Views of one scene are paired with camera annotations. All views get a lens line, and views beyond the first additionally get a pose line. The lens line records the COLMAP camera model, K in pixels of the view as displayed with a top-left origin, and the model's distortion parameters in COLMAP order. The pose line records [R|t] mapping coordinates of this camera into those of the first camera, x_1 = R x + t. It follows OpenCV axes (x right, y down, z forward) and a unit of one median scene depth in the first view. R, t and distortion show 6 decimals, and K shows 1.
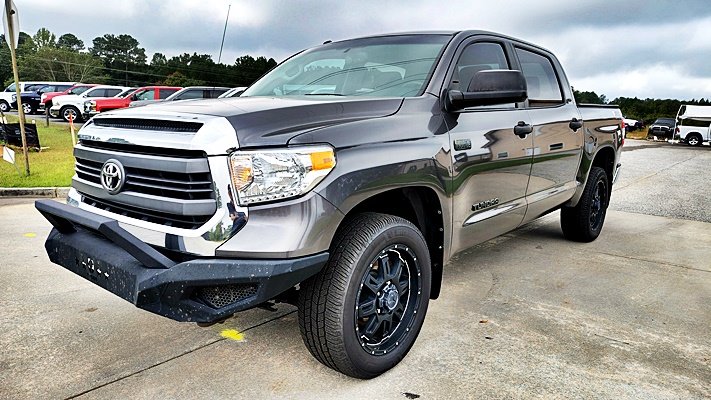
lens RADIAL K [[503.6, 0, 358.9], [0, 503.6, 207.9], [0, 0, 1]] dist [0.023928, -0.028102]
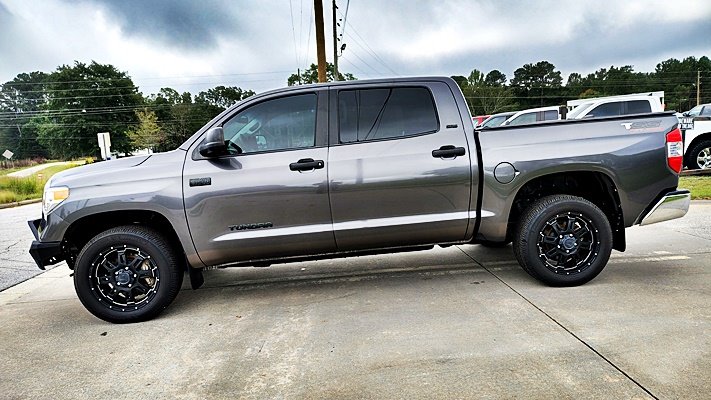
lens RADIAL K [[503.6, 0, 338.7], [0, 503.6, 207.2], [0, 0, 1]] dist [0.023928, -0.028102]
pose [[0.661298, 0.024394, -0.749727, 1.323337], [-0.055844, 0.998299, -0.016775, -0.036971], [0.748042, 0.052961, 0.661535, 0.334338]]
